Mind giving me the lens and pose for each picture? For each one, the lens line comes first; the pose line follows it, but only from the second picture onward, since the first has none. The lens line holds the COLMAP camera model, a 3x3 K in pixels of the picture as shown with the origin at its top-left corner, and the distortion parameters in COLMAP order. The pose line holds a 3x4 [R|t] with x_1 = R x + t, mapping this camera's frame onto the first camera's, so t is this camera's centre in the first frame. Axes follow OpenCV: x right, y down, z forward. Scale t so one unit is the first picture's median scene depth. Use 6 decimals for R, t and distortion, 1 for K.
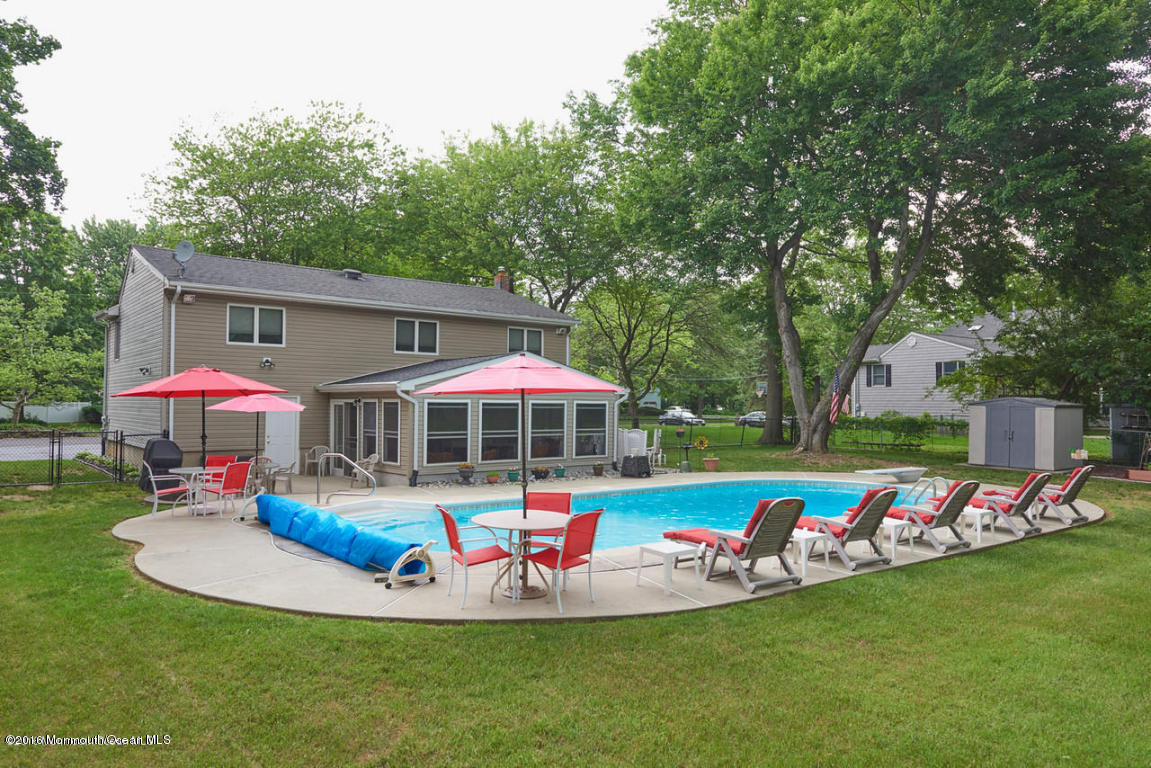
lens RADIAL K [[772.4, 0, 576.0], [0, 772.4, 384.9], [0, 0, 1]] dist [-0.001641, 0.007320]
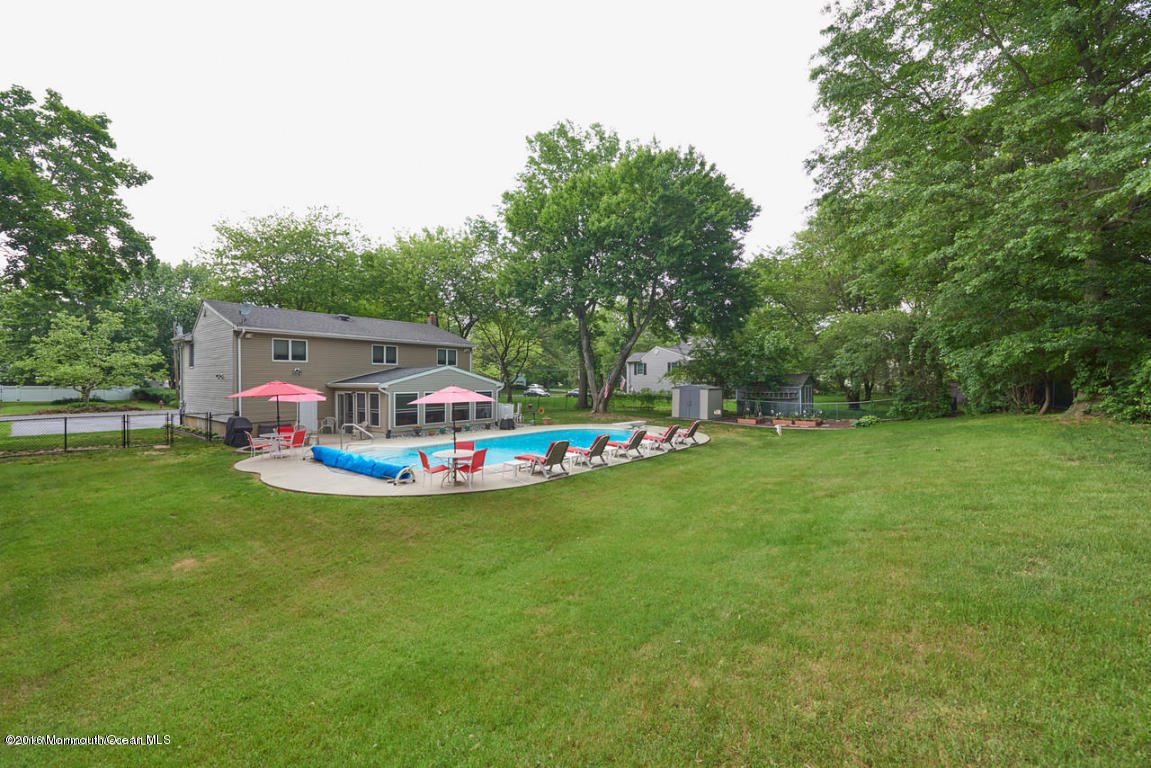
lens RADIAL K [[454.0, 0, 577.8], [0, 454.0, 386.1], [0, 0, 1]] dist [-0.002810, -0.000418]
pose [[0.975294, -0.008937, 0.220729, -0.000756], [0.001481, 0.999423, 0.033919, -0.023981], [-0.220905, -0.032754, 0.974745, -0.131630]]
